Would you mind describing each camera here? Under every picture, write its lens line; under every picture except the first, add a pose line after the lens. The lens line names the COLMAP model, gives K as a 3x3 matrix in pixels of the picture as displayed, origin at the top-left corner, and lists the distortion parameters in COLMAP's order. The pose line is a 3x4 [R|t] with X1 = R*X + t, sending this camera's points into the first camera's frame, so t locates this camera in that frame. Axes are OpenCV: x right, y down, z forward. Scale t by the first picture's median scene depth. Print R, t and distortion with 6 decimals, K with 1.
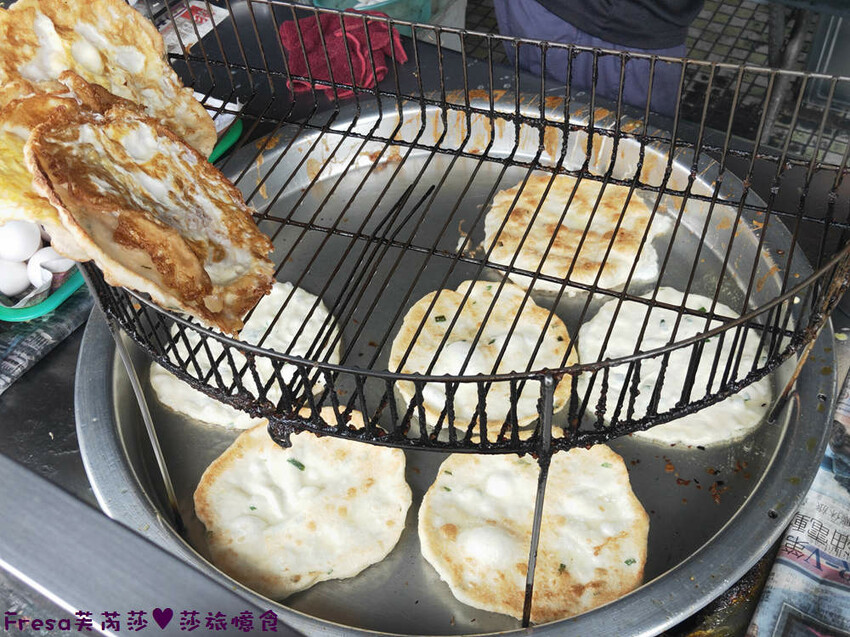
lens RADIAL K [[948.8, 0, 425.0], [0, 948.8, 318.5], [0, 0, 1]] dist [-0.020127, 0.027718]
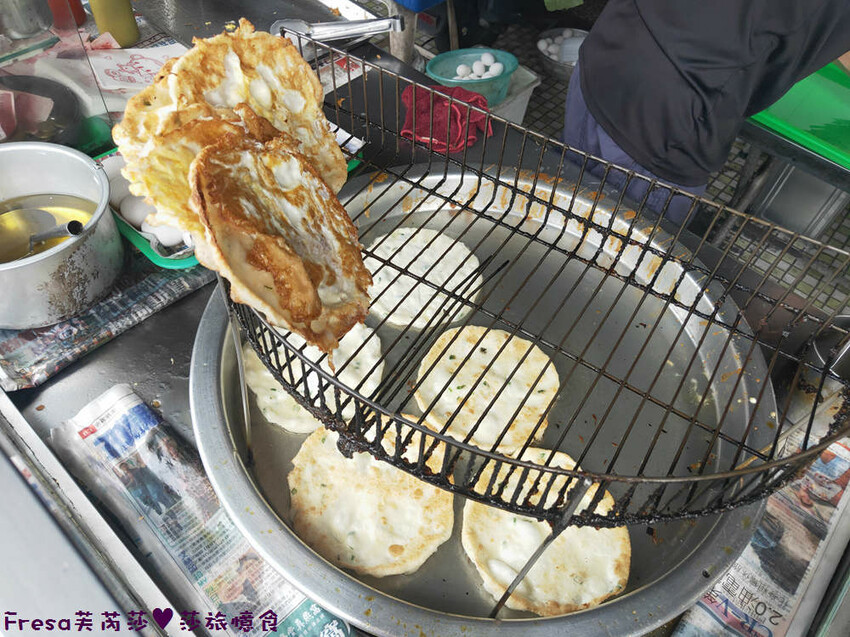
lens RADIAL K [[639.6, 0, 425.0], [0, 639.6, 318.5], [0, 0, 1]] dist [0.000635, 0.001761]
pose [[0.971691, 0.235308, -0.021149, -0.063000], [-0.234163, 0.971104, 0.046094, -0.081408], [0.031384, -0.039837, 0.998713, 0.163622]]
